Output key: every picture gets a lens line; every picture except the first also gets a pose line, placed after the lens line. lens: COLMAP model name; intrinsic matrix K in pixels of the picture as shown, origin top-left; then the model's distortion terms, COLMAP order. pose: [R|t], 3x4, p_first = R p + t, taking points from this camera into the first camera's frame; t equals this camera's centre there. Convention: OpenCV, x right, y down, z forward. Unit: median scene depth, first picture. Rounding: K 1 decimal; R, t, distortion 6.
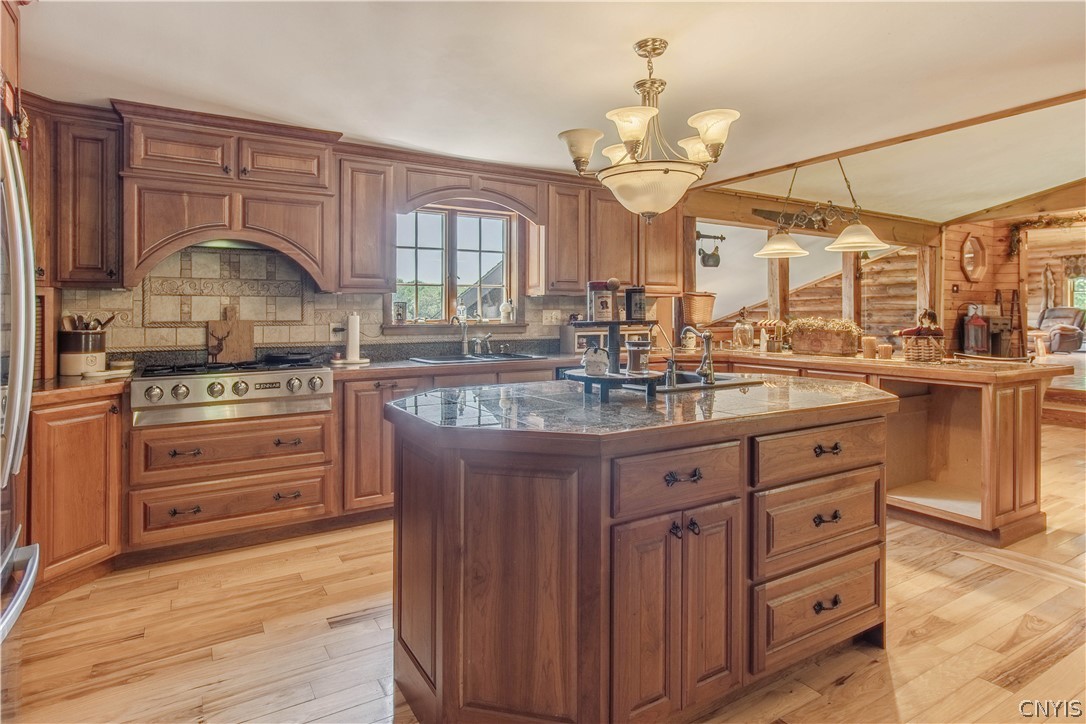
lens RADIAL K [[589.3, 0, 539.0], [0, 589.3, 319.3], [0, 0, 1]] dist [0.006100, -0.000139]
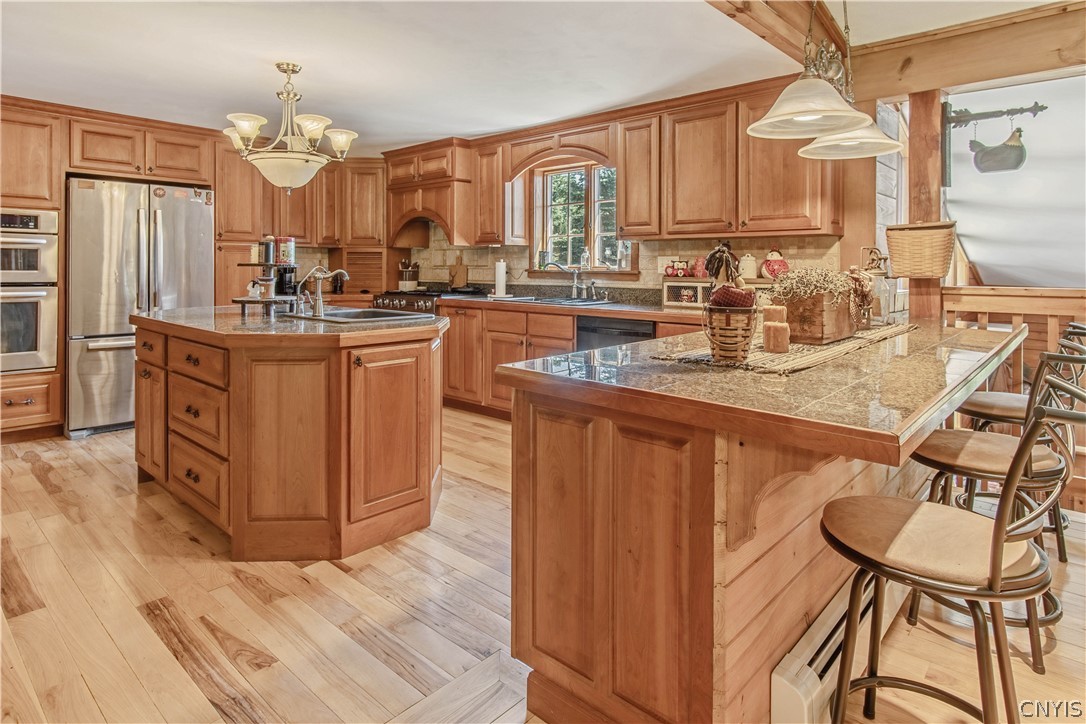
lens RADIAL K [[619.1, 0, 561.6], [0, 619.1, 274.9], [0, 0, 1]] dist [0.008326, 0.000501]
pose [[0.296903, 0.018854, -0.954721, 1.247873], [-0.011768, 0.999801, 0.016084, -0.002152], [0.954835, 0.006460, 0.297066, 0.828829]]
